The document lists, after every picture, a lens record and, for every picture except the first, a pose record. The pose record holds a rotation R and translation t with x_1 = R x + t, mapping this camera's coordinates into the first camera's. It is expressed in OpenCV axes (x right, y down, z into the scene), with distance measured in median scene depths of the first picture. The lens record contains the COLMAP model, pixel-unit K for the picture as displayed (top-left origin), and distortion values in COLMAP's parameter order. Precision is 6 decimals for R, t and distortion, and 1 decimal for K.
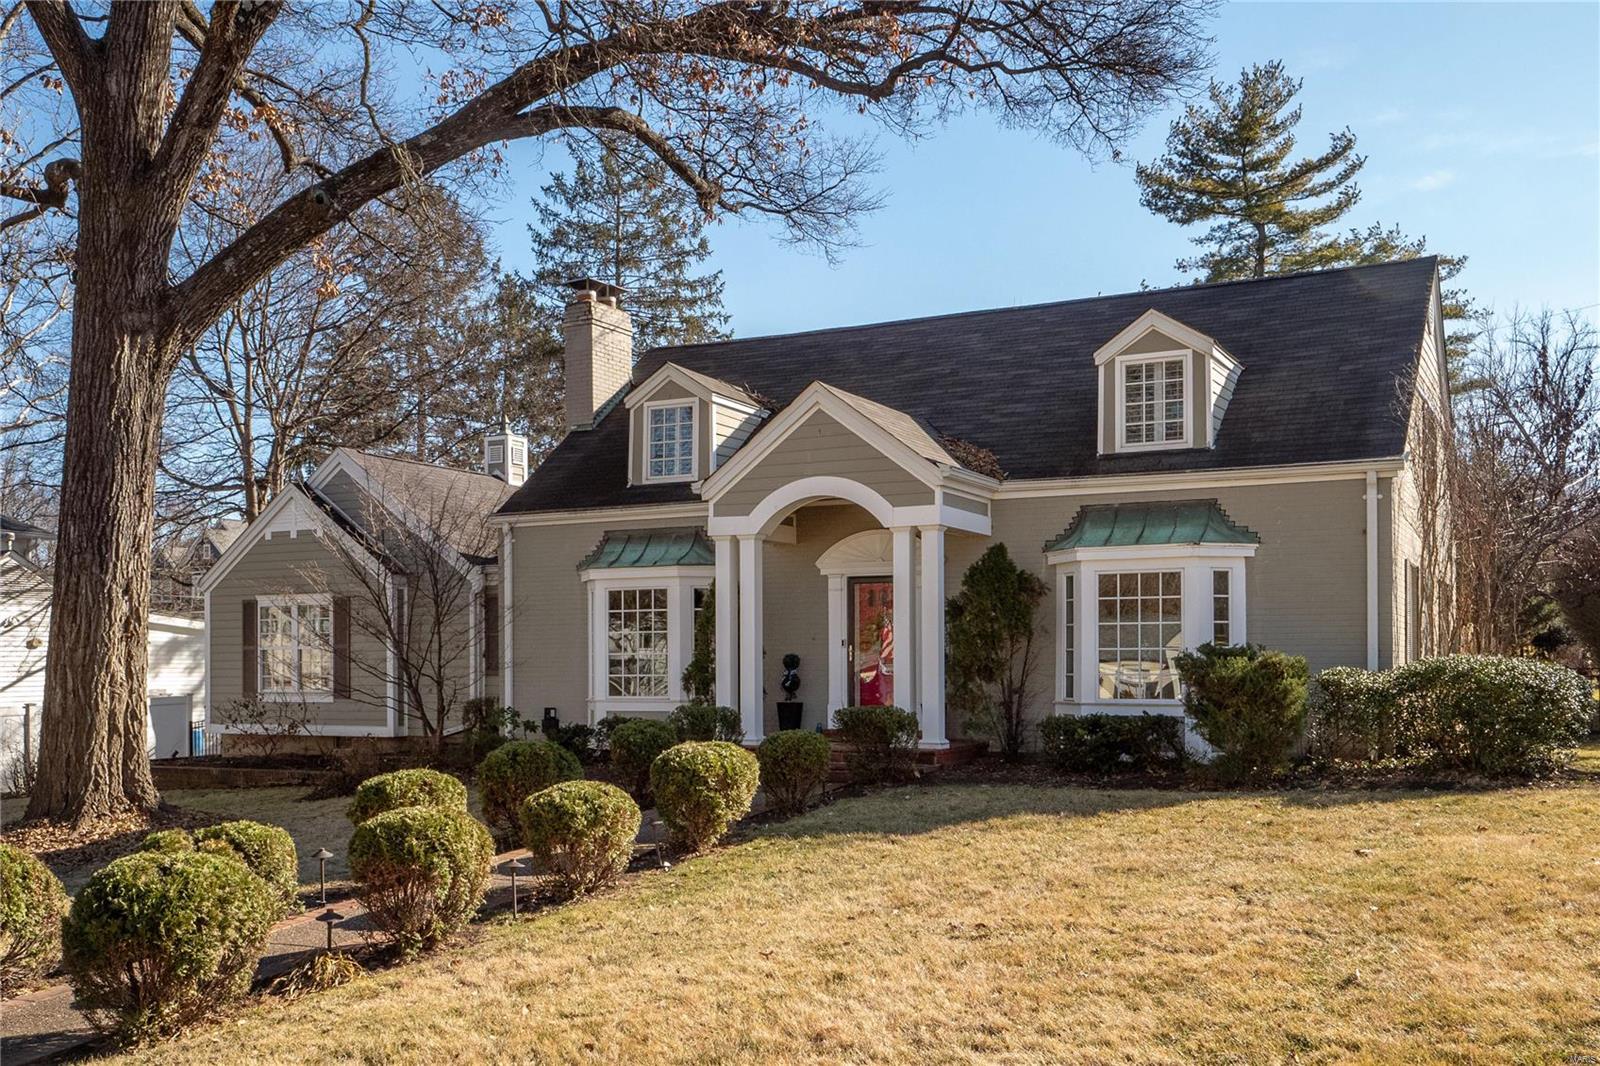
lens RADIAL K [[1605.9, 0, 800.0], [0, 1605.9, 533.0], [0, 0, 1]] dist [-0.018667, -0.005308]
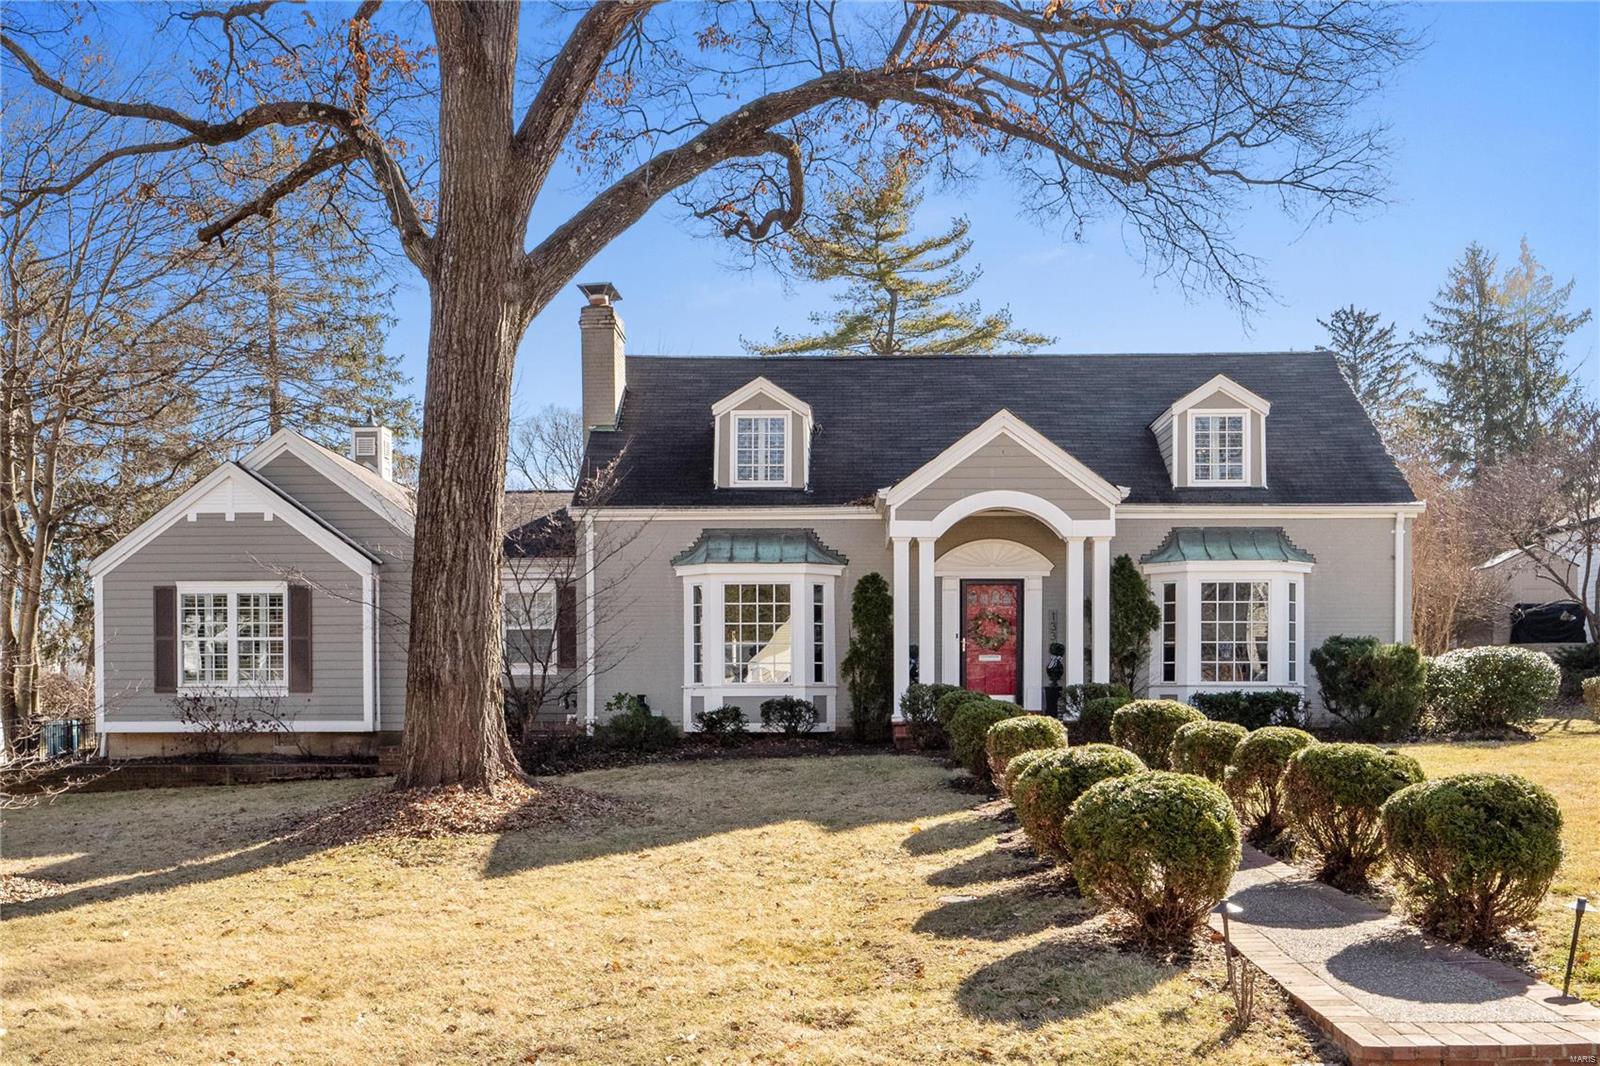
lens RADIAL K [[1672.1, 0, 797.4], [0, 1672.1, 609.9], [0, 0, 1]] dist [-0.011633, -0.017836]
pose [[0.886730, 0.031093, 0.461241, -0.605336], [-0.040467, 0.999126, 0.010445, 0.040296], [-0.460513, -0.027927, 0.887214, -0.012886]]
